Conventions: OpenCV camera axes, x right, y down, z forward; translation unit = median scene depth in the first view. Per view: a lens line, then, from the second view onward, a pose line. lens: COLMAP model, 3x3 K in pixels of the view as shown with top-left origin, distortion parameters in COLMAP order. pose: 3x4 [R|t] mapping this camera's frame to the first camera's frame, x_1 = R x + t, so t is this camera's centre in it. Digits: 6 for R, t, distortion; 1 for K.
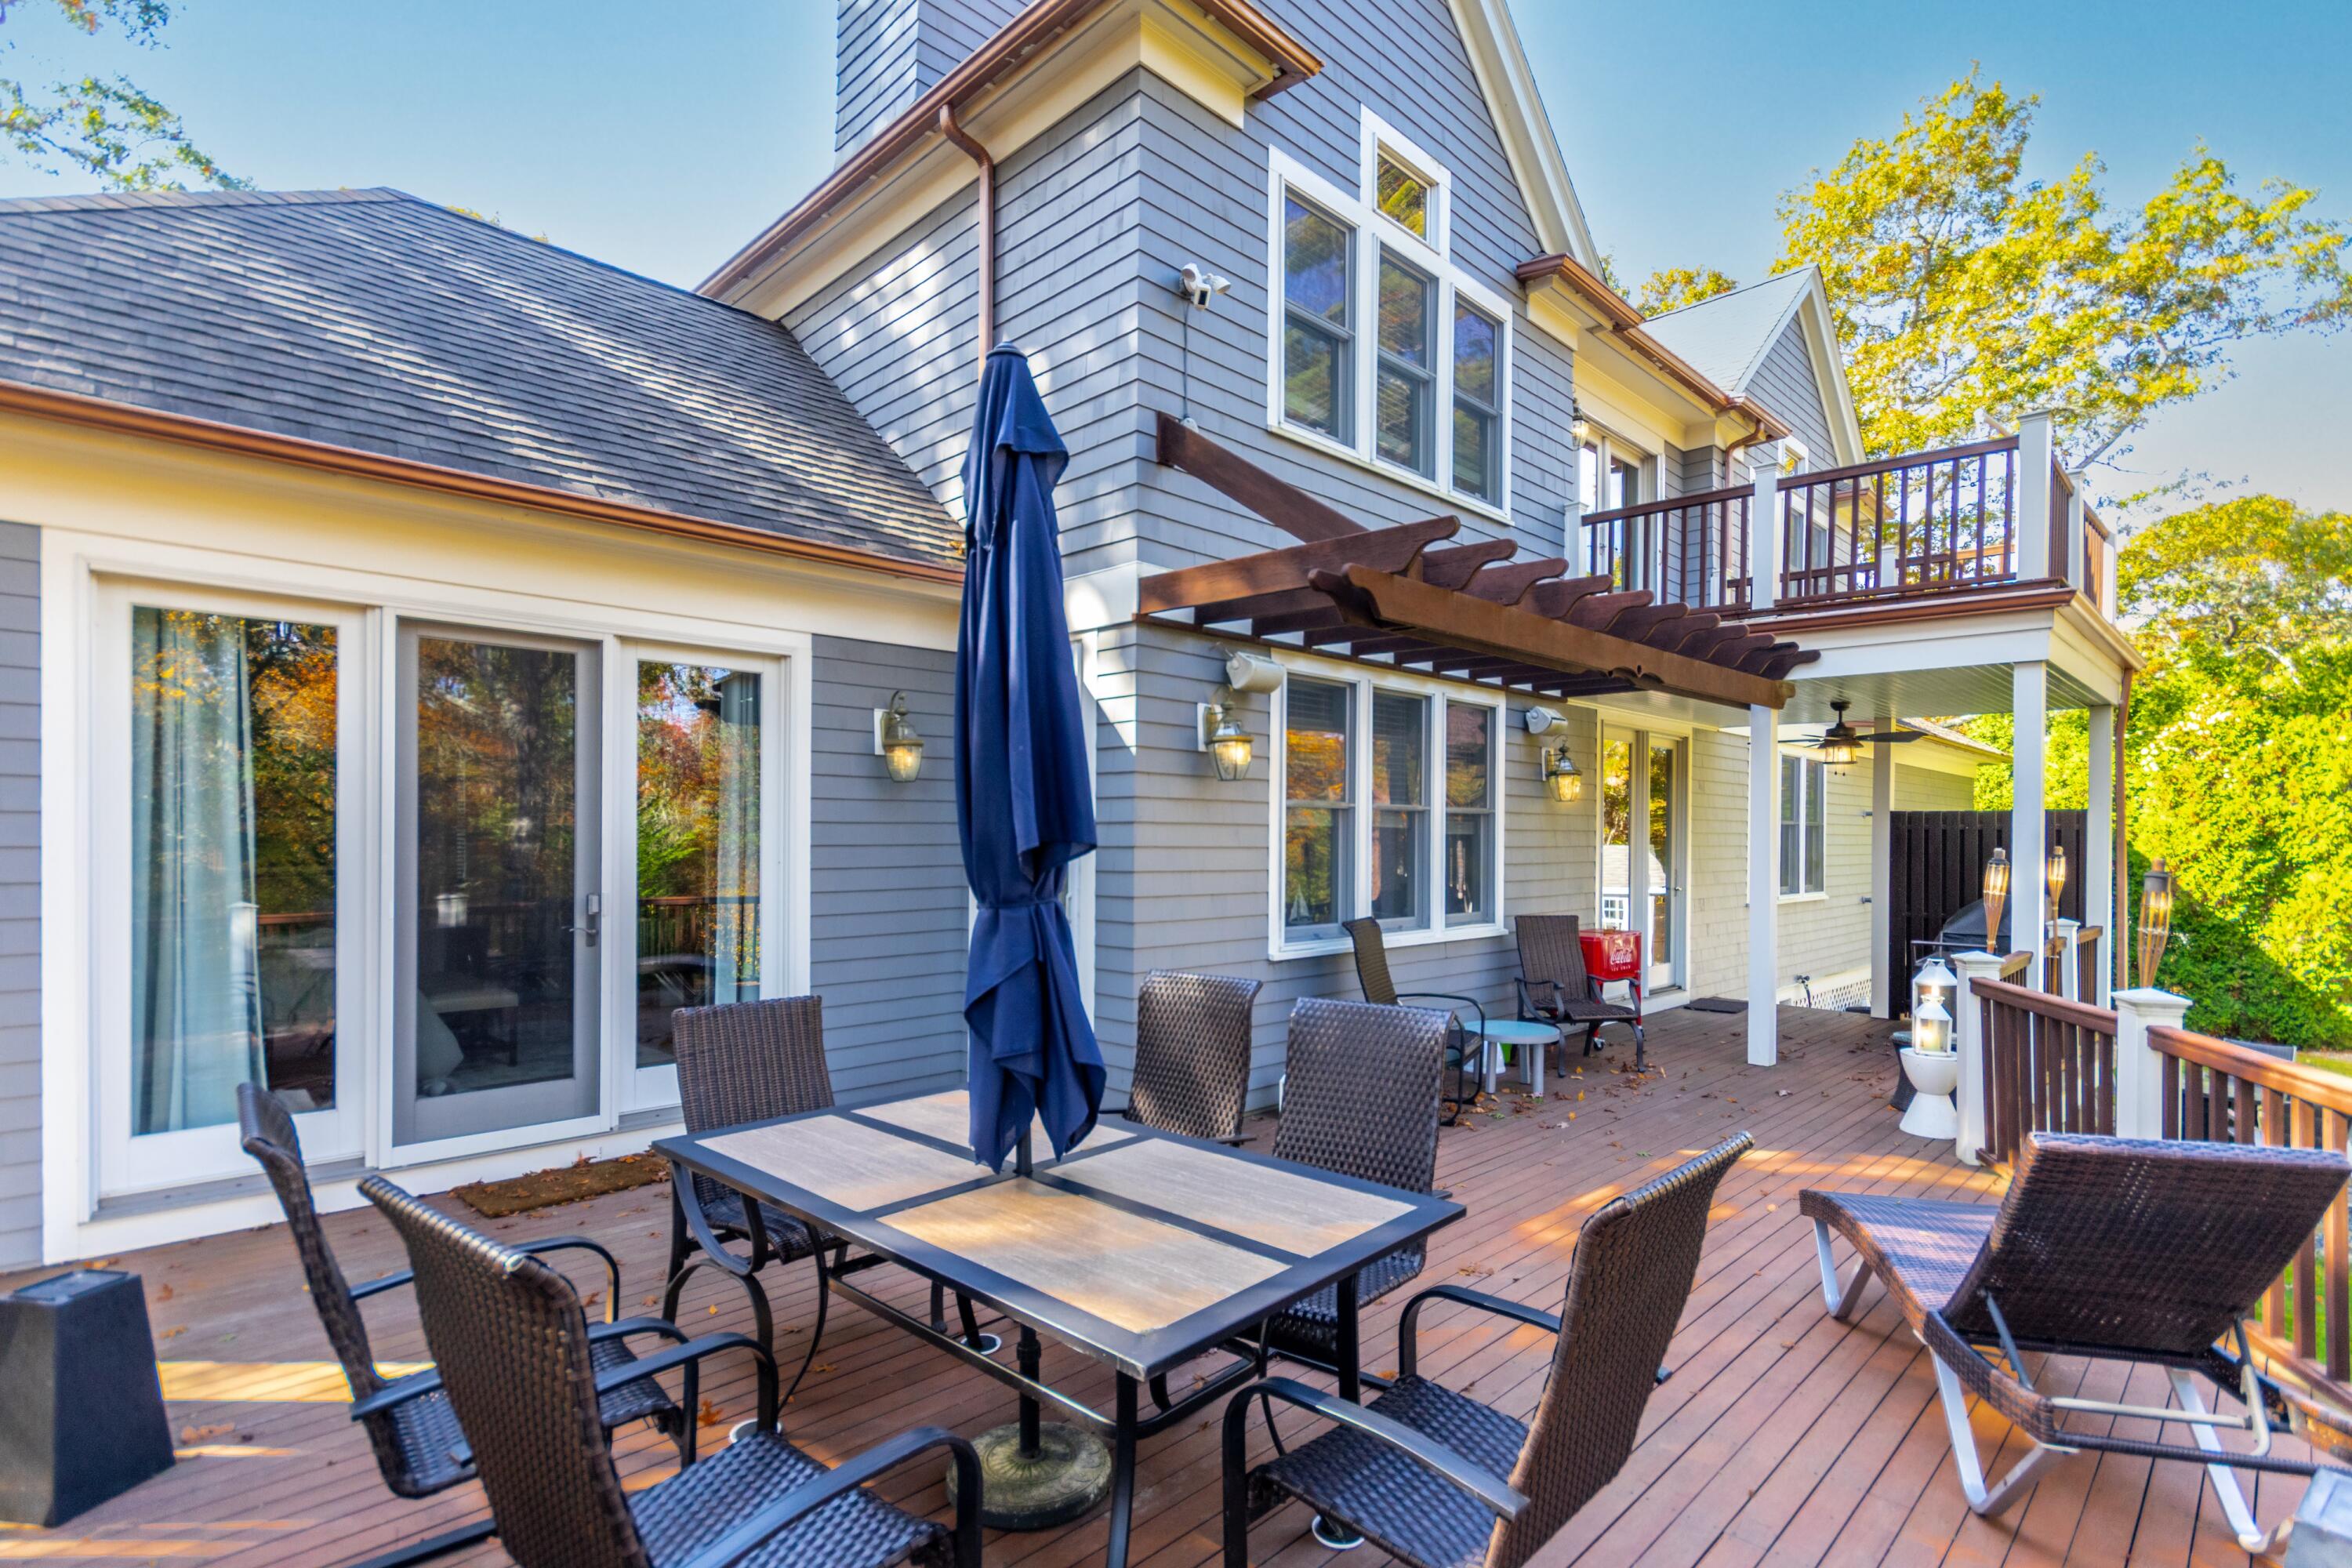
lens RADIAL K [[1123.5, 0, 1185.1], [0, 1123.5, 843.2], [0, 0, 1]] dist [0.005323, 0.000610]
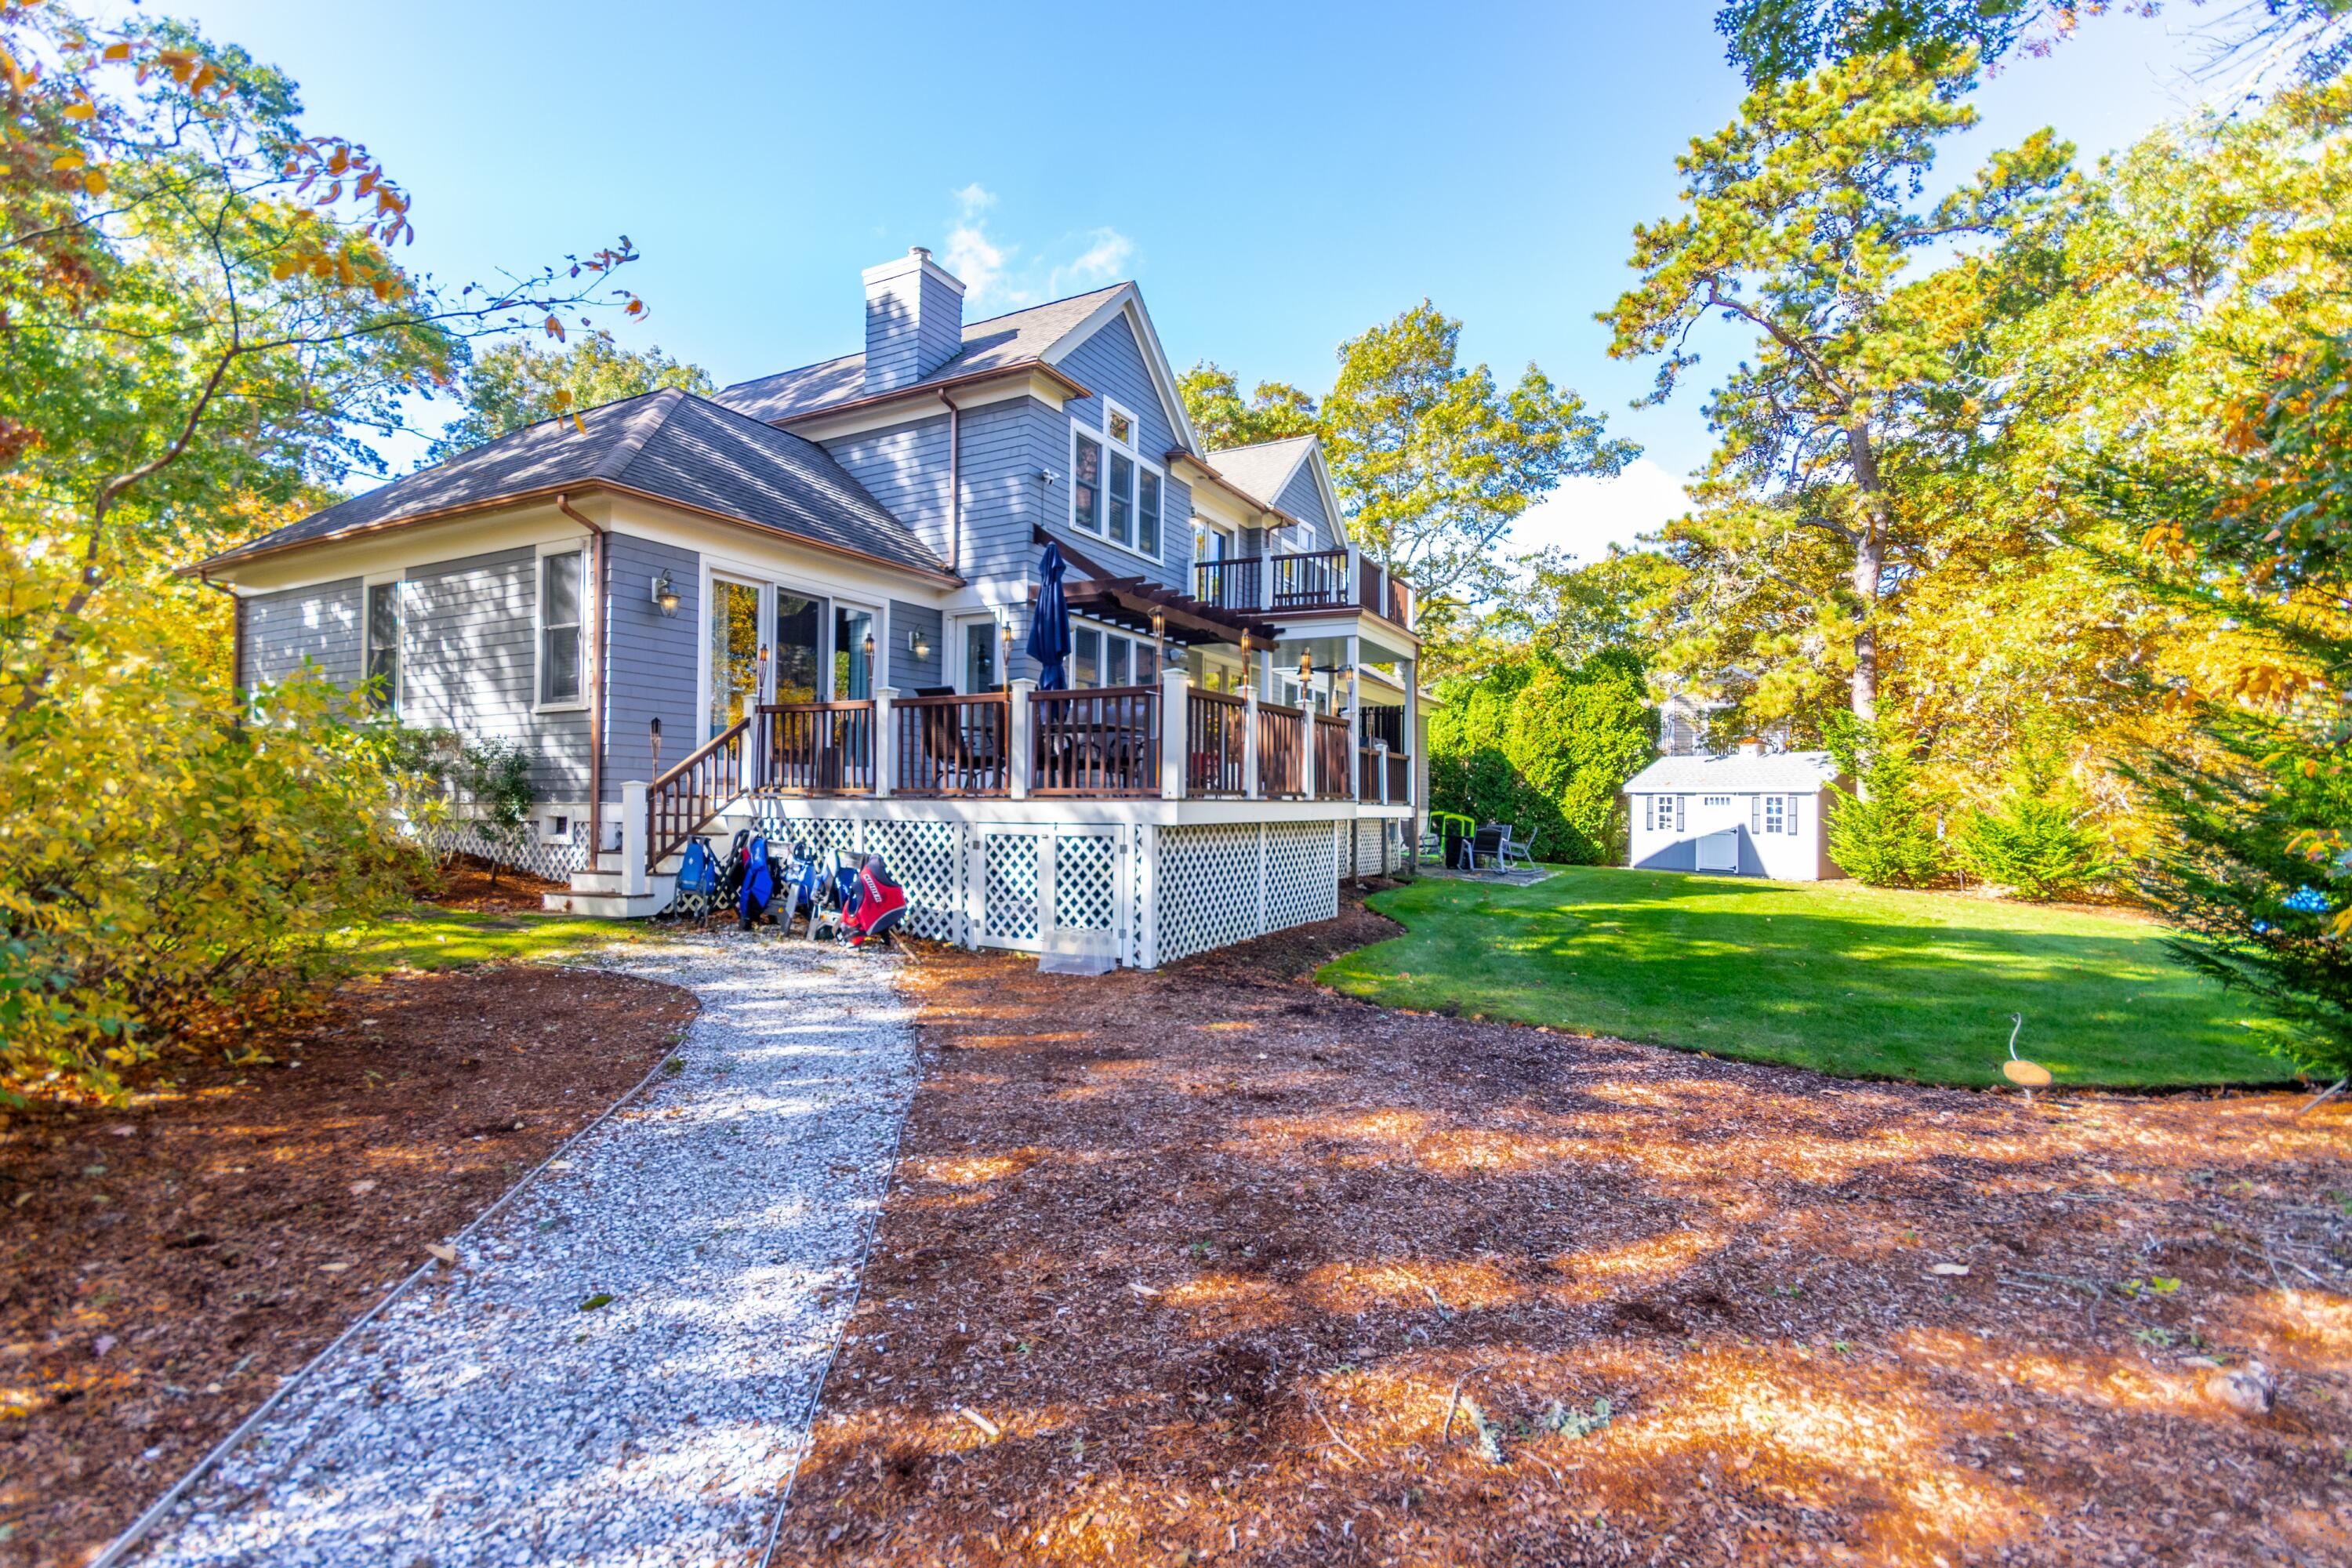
lens RADIAL K [[1072.8, 0, 1171.7], [0, 1072.8, 793.8], [0, 0, 1]] dist [0.004248, 0.000209]
pose [[0.960443, 0.007649, 0.278370, -0.318717], [-0.002883, 0.999842, -0.017525, 0.230684], [-0.278461, 0.016029, 0.960314, -1.170124]]
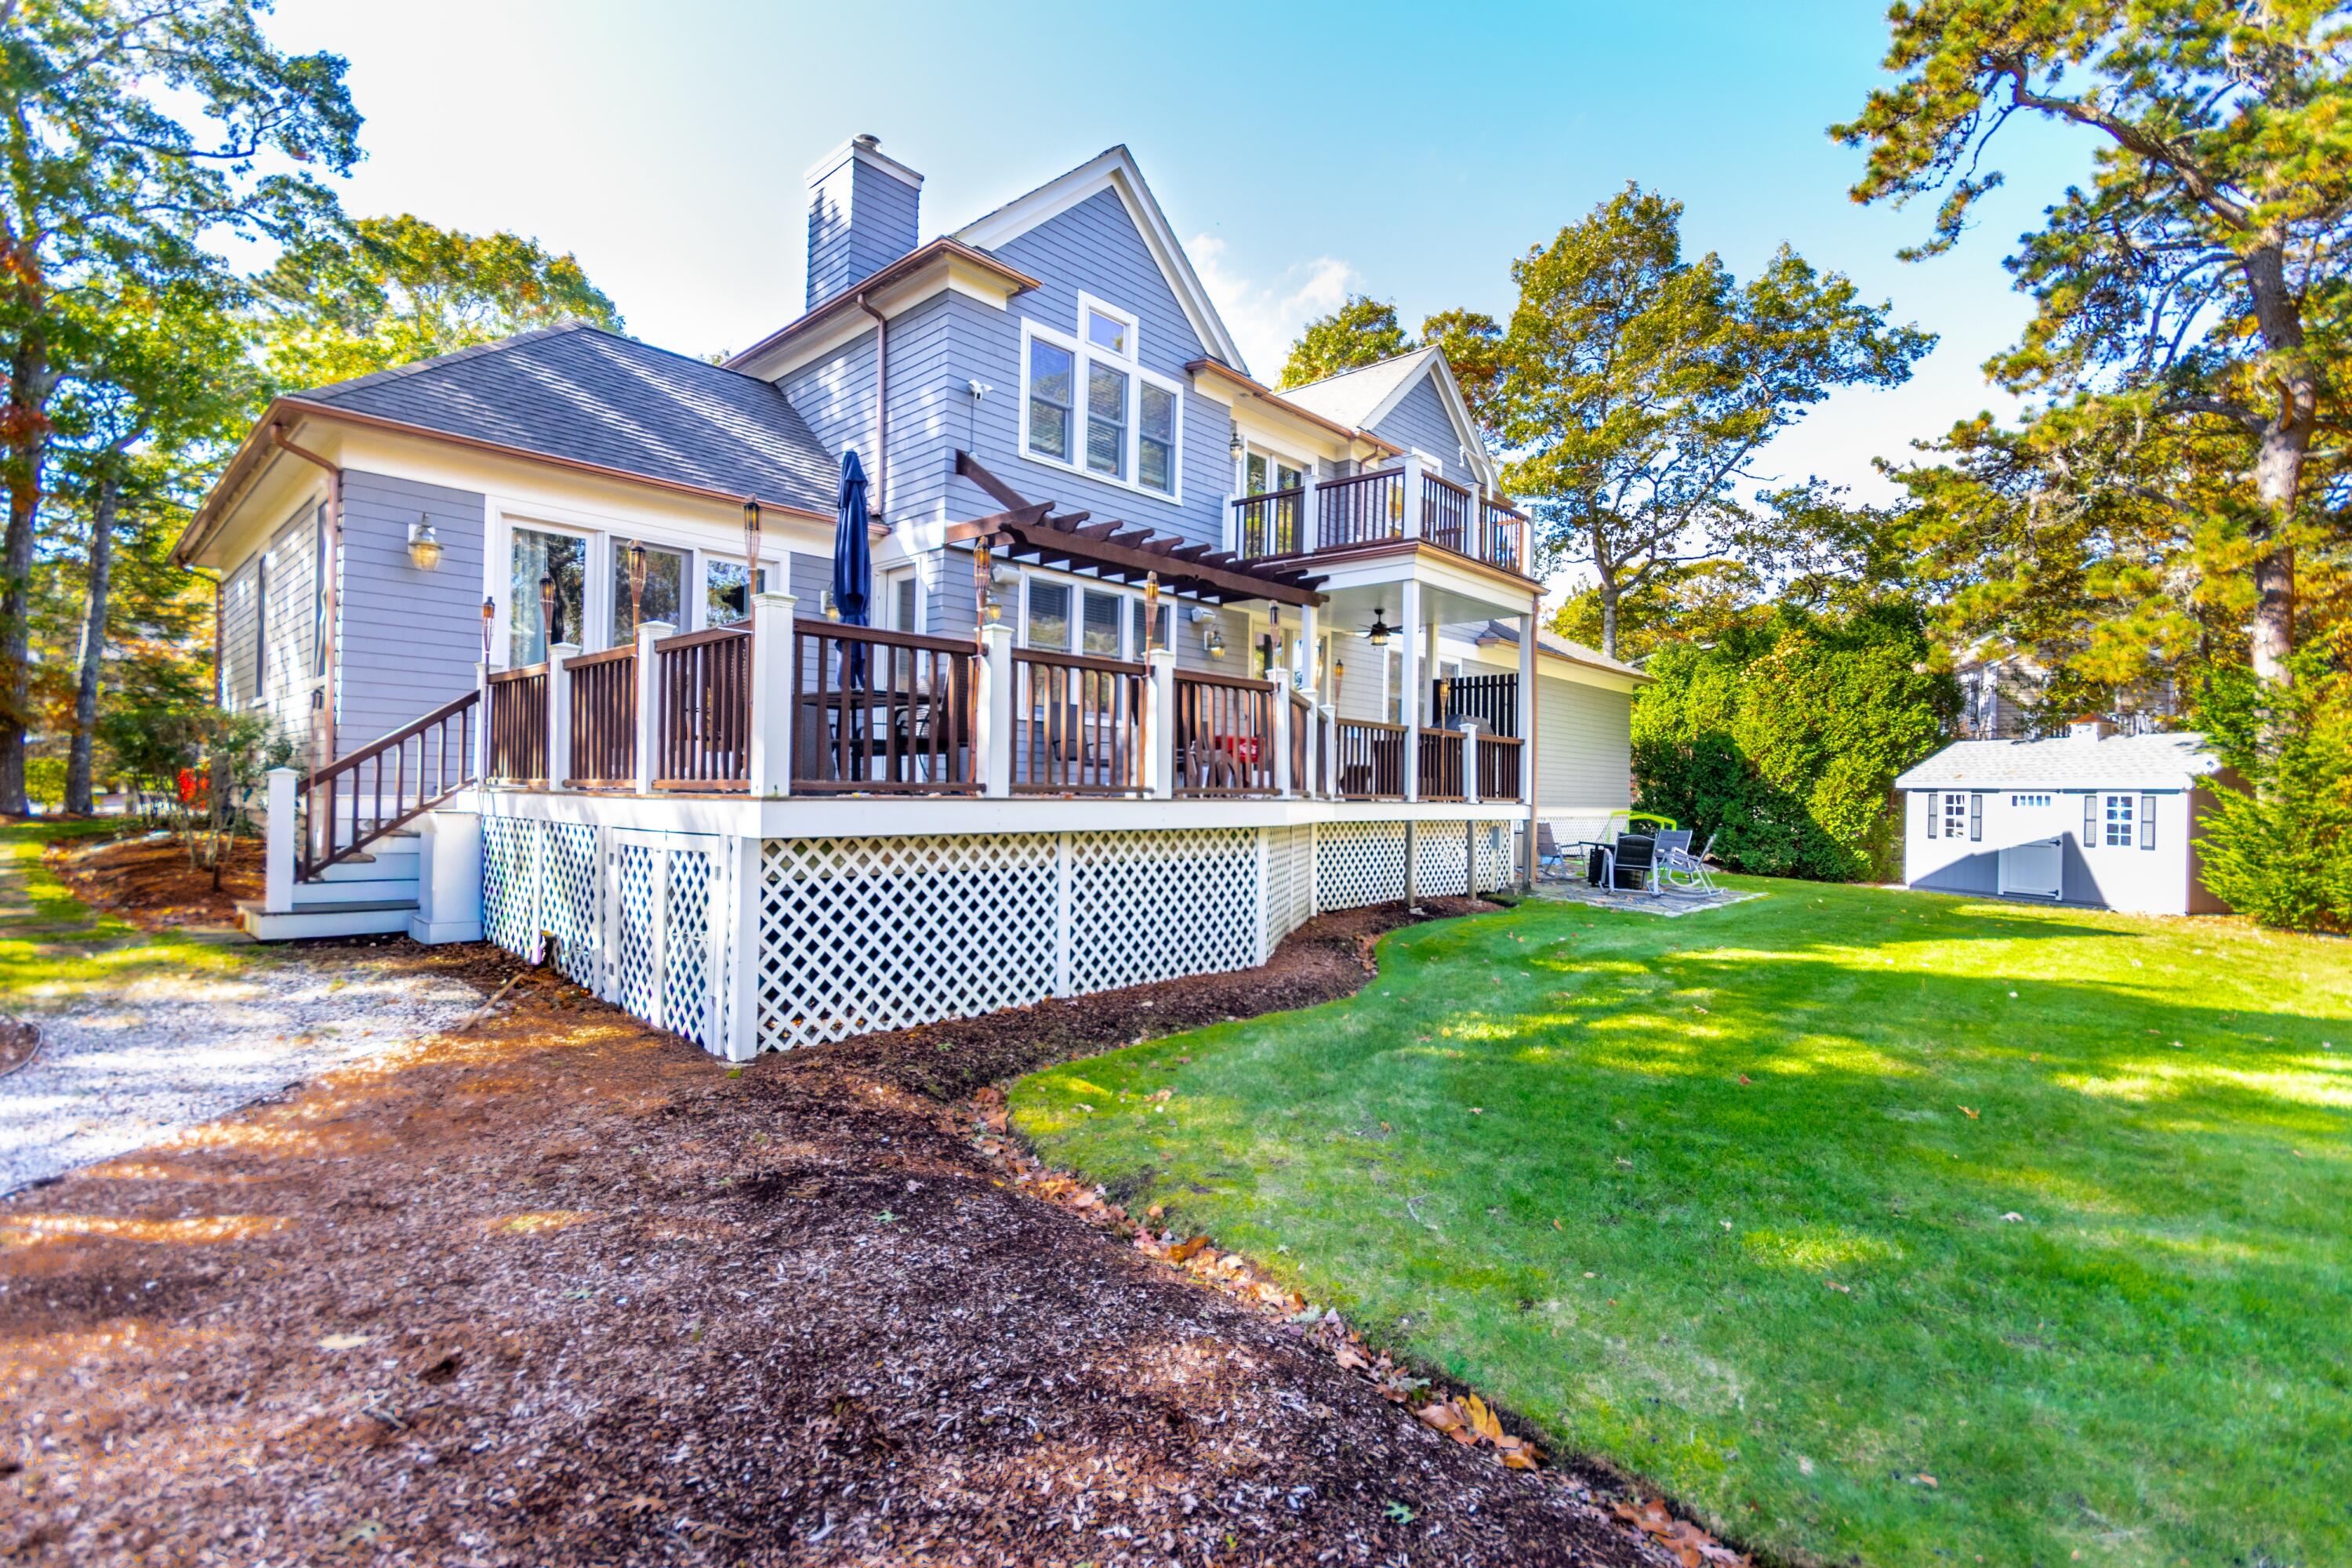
lens RADIAL K [[1072.8, 0, 1171.7], [0, 1072.8, 793.8], [0, 0, 1]] dist [0.004248, 0.000209]
pose [[0.999490, 0.012595, 0.029354, 0.256273], [-0.012374, 0.999894, -0.007728, 0.215764], [-0.029448, 0.007361, 0.999539, -0.802236]]
